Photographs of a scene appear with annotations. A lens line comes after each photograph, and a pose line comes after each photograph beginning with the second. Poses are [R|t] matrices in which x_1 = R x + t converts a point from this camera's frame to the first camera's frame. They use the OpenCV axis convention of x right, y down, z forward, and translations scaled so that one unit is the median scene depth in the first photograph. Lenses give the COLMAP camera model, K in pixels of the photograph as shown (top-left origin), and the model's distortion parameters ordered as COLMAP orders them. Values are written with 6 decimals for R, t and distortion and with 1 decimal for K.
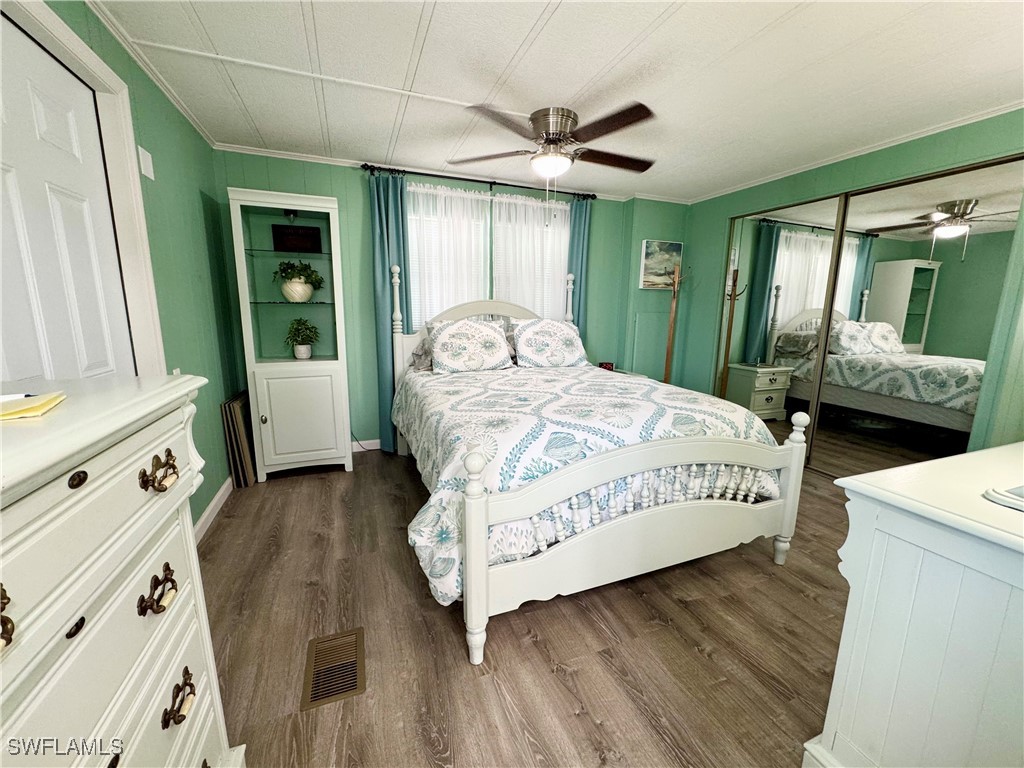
lens RADIAL K [[406.2, 0, 514.3], [0, 406.2, 386.9], [0, 0, 1]] dist [-0.004544, 0.000664]
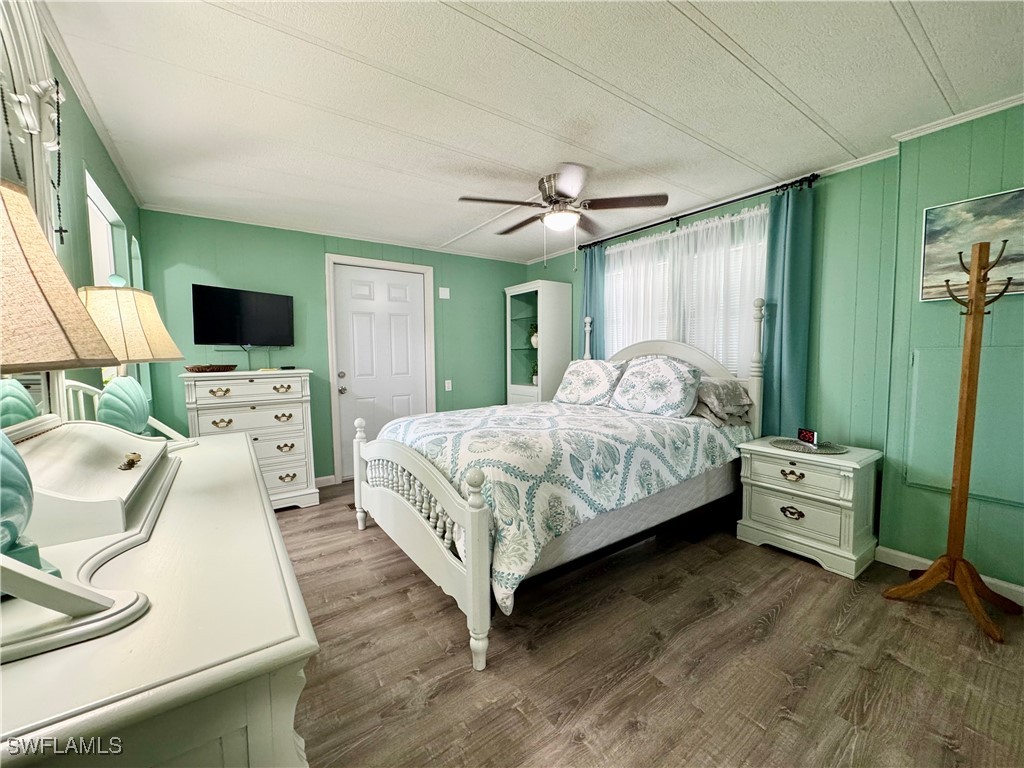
lens RADIAL K [[406.2, 0, 512.8], [0, 406.2, 381.3], [0, 0, 1]] dist [-0.004544, 0.000664]
pose [[0.235623, 0.059215, -0.970039, 0.838564], [-0.156763, 0.987387, 0.022196, -0.087138], [0.959118, 0.146837, 0.241934, 0.473383]]
